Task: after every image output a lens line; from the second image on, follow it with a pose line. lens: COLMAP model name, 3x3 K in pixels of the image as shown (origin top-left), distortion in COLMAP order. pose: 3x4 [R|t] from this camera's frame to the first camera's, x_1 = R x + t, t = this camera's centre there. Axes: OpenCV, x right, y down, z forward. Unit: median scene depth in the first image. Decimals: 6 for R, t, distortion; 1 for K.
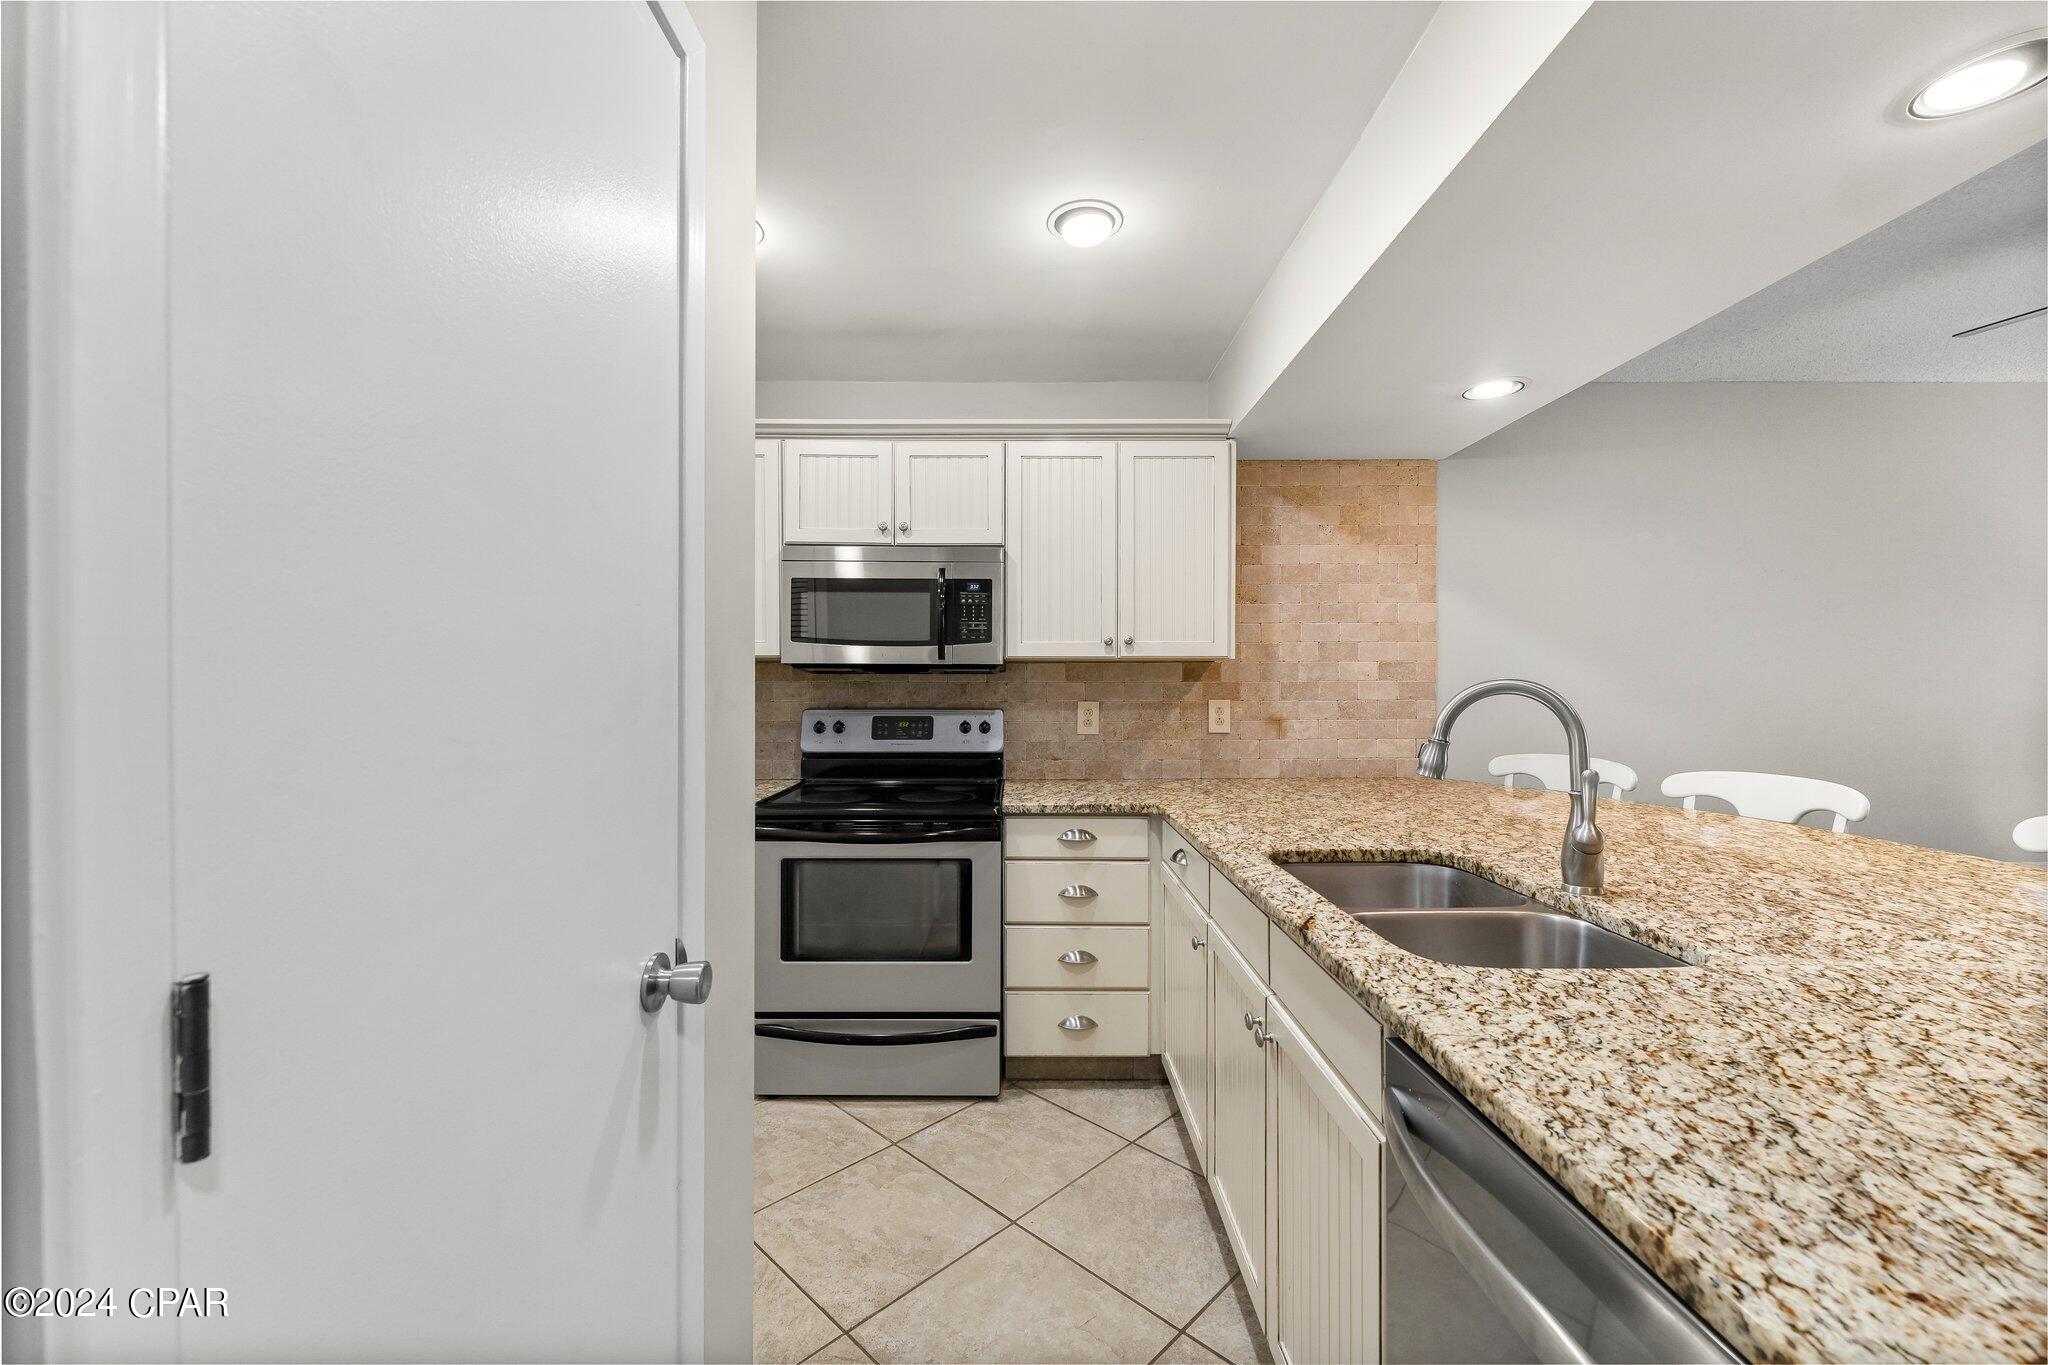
lens RADIAL K [[818.6, 0, 1018.3], [0, 818.6, 690.0], [0, 0, 1]] dist [0.000367, 0.000404]
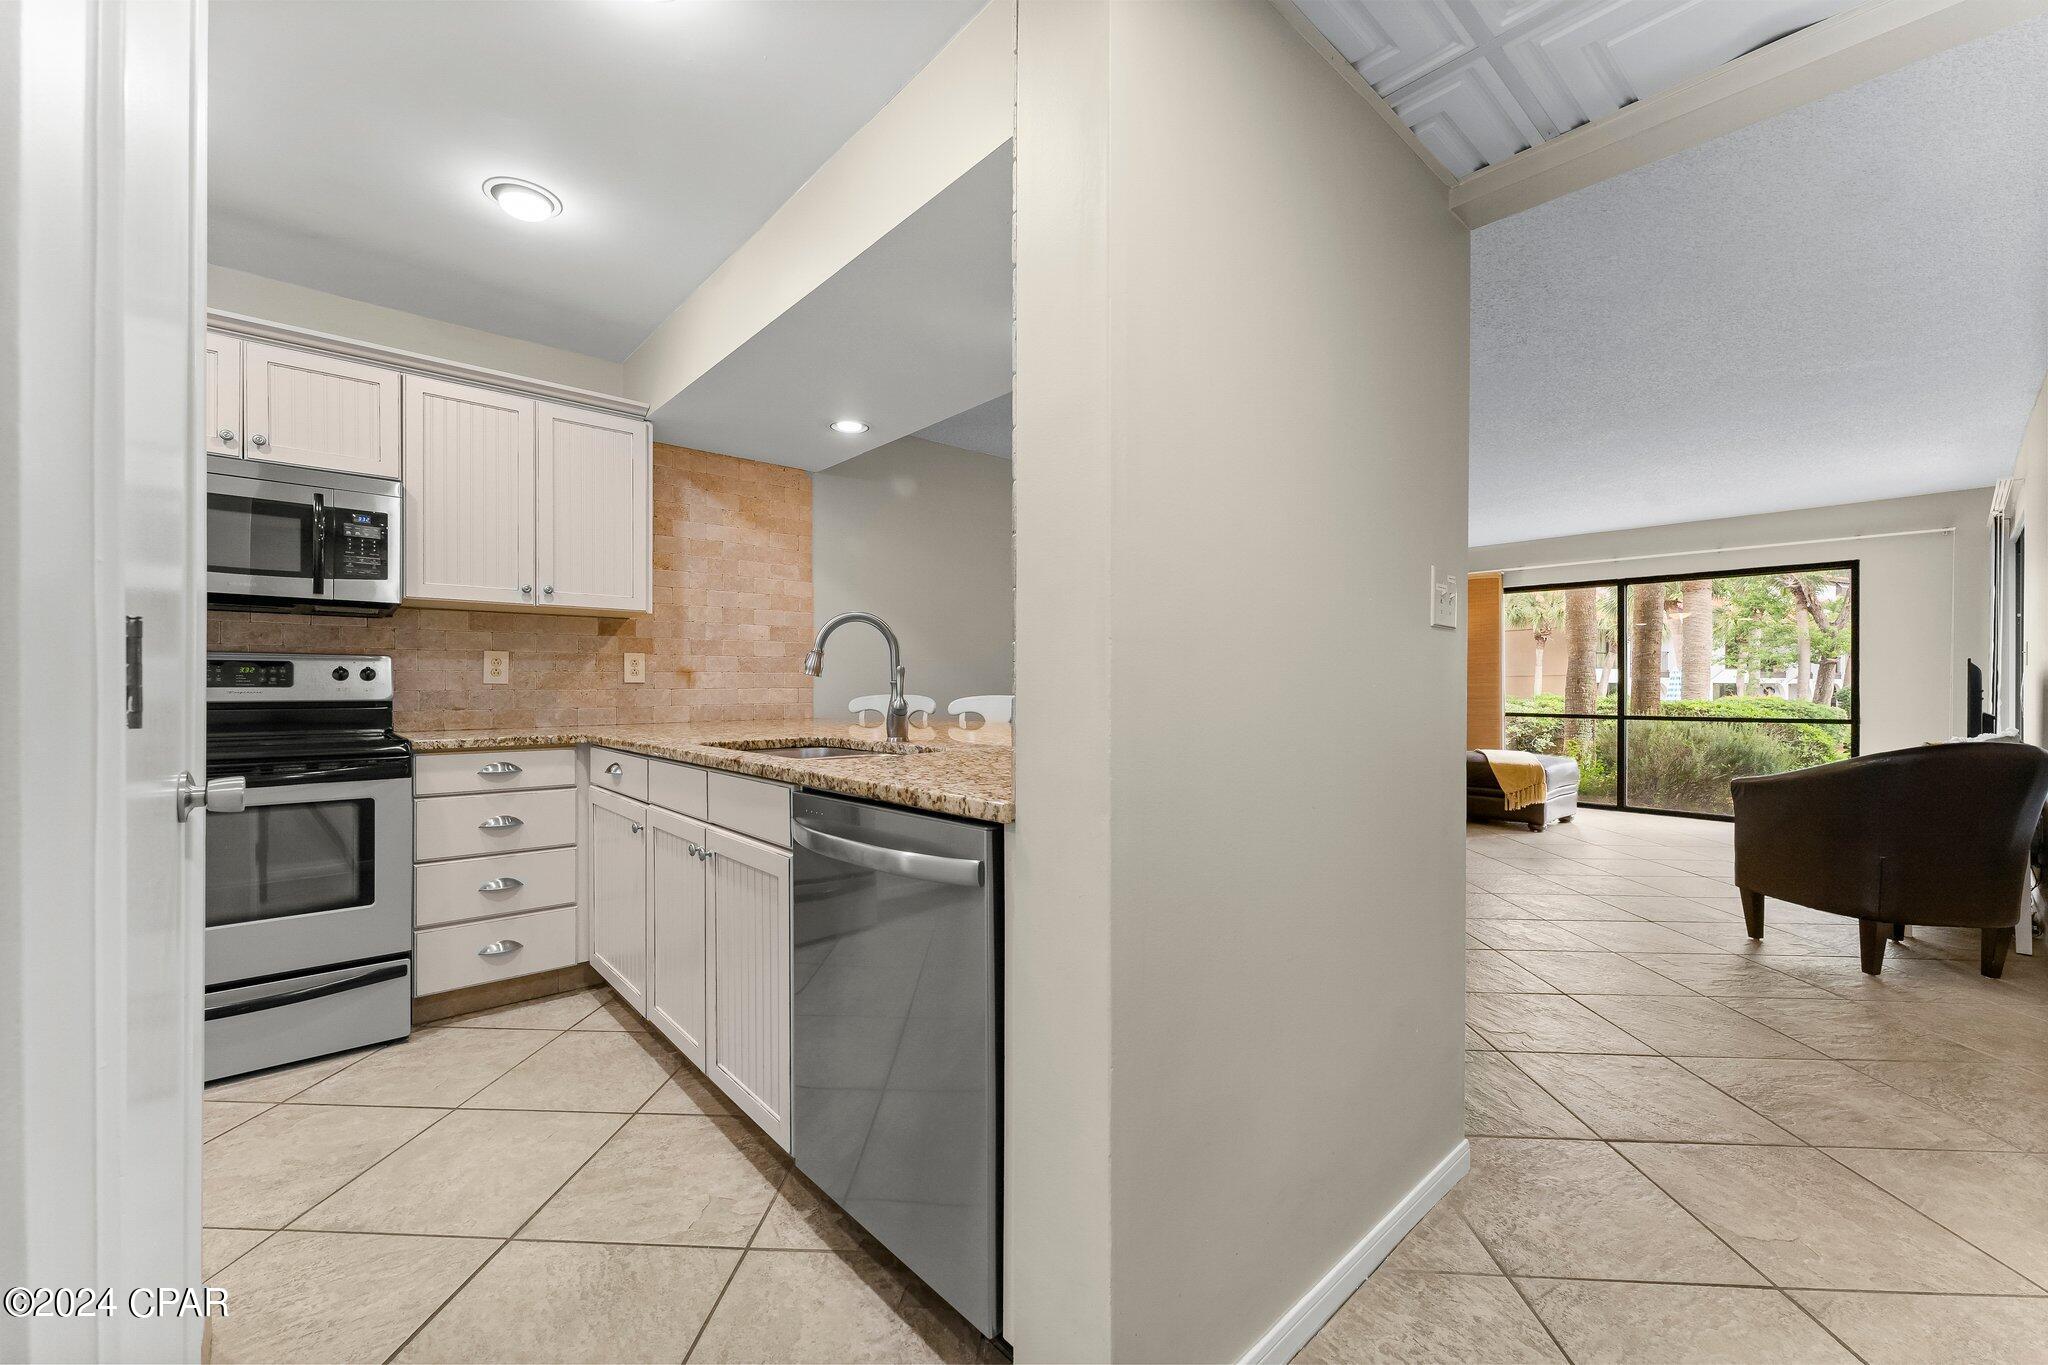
lens RADIAL K [[818.6, 0, 1022.3], [0, 818.6, 693.6], [0, 0, 1]] dist [0.000367, 0.000404]
pose [[0.746848, -0.004567, 0.664980, -0.113819], [0.004419, 0.999988, 0.001906, 0.075635], [-0.664981, 0.001515, 0.746859, -0.206699]]
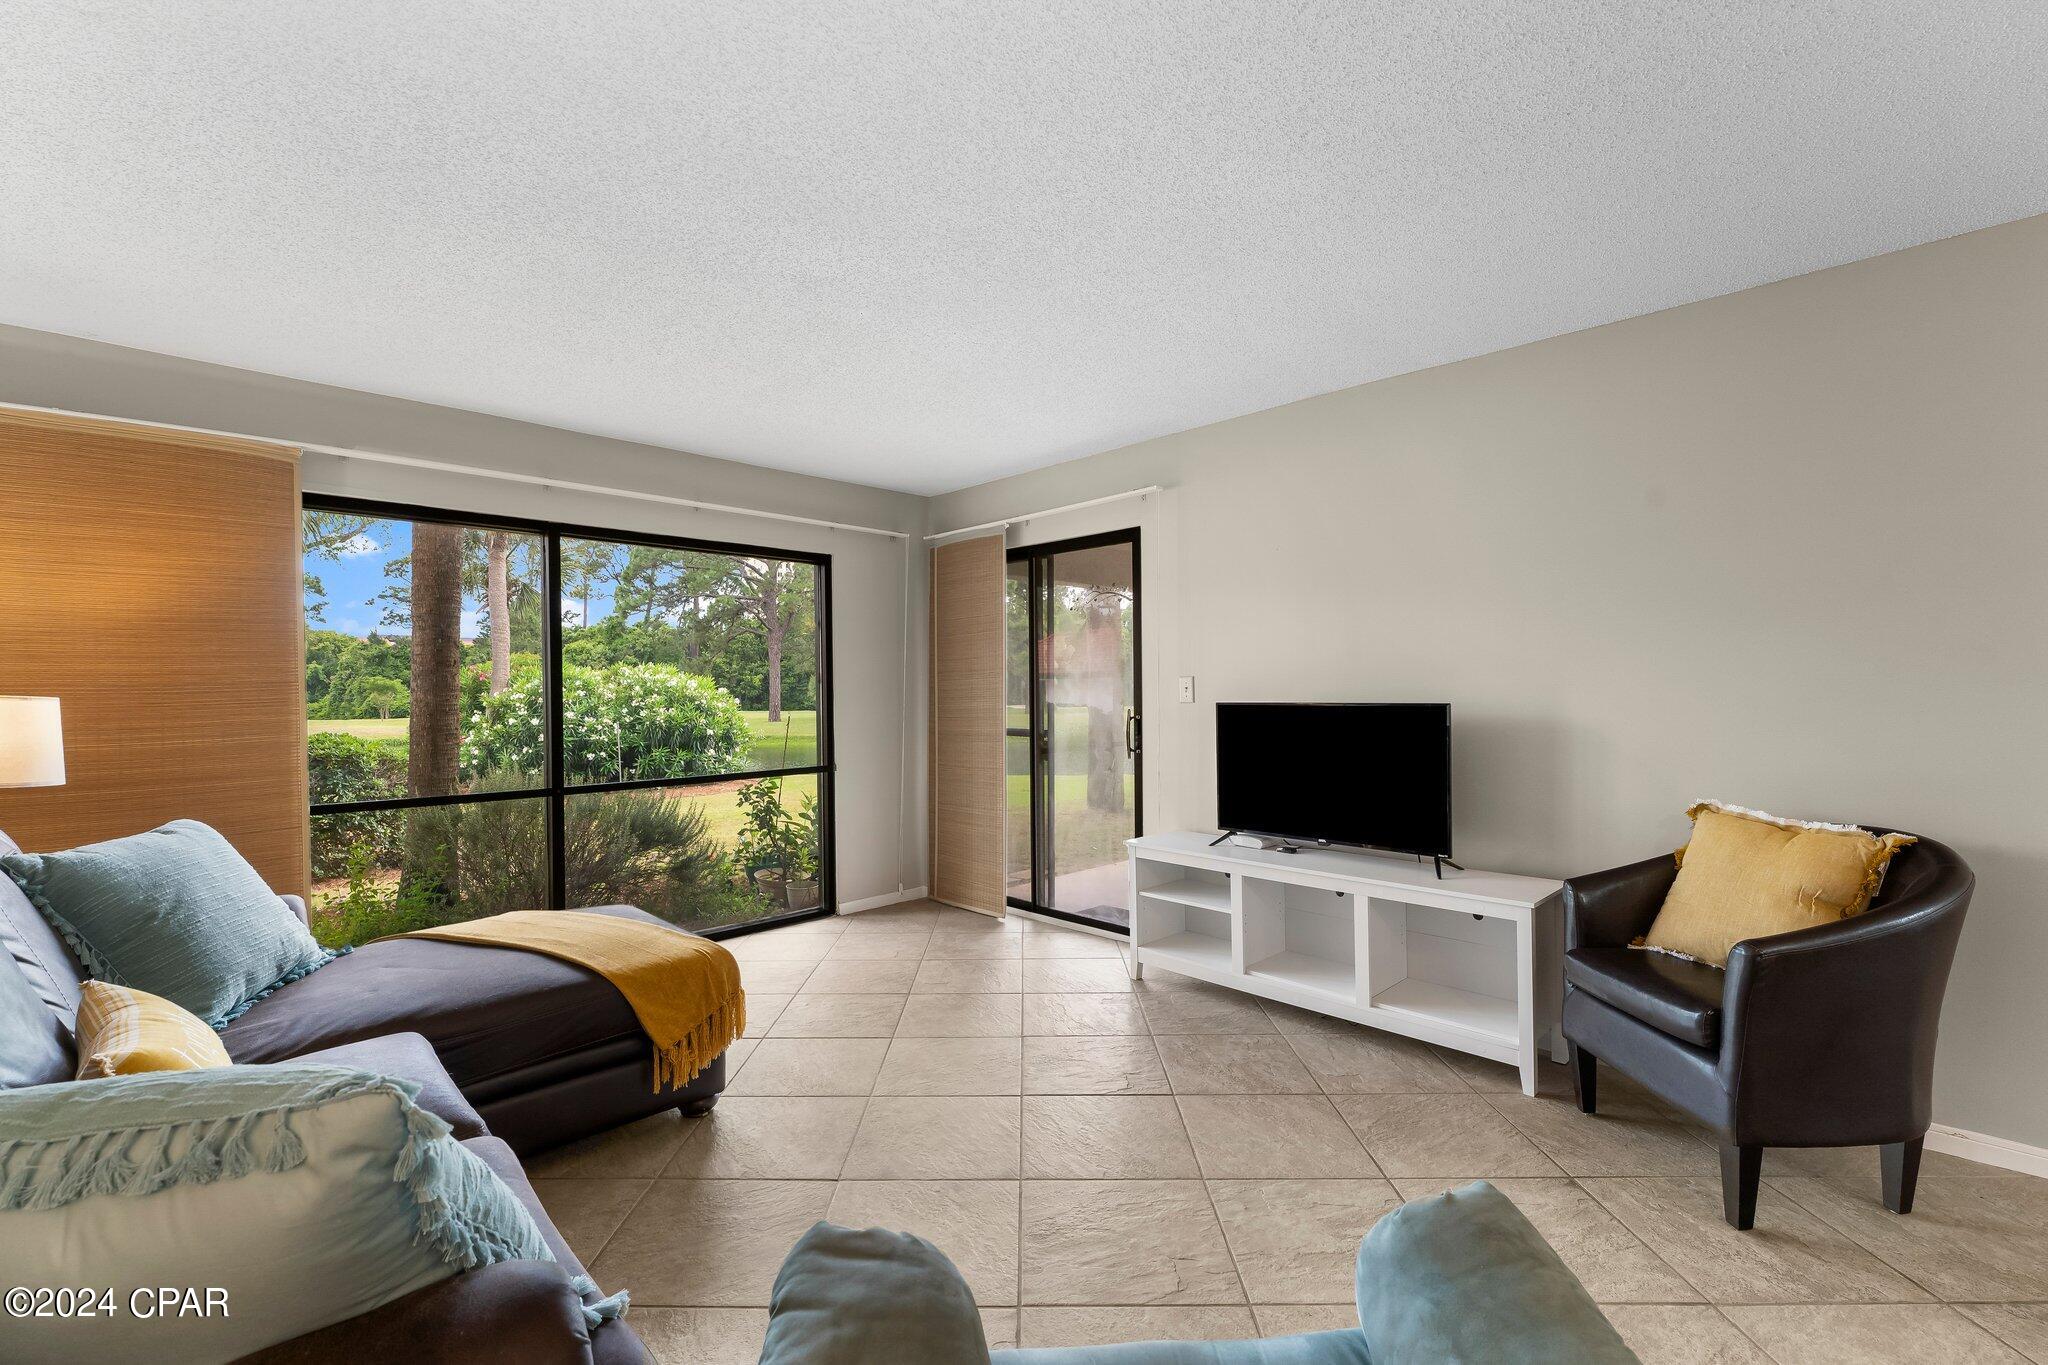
lens RADIAL K [[887.1, 0, 1022.7], [0, 887.1, 694.0], [0, 0, 1]] dist [0.003685, 0.000023]
pose [[-0.692392, 0.000224, 0.721521, 1.412863], [0.012852, 0.999845, 0.012023, -0.001770], [-0.721407, 0.017598, -0.692288, 0.901850]]
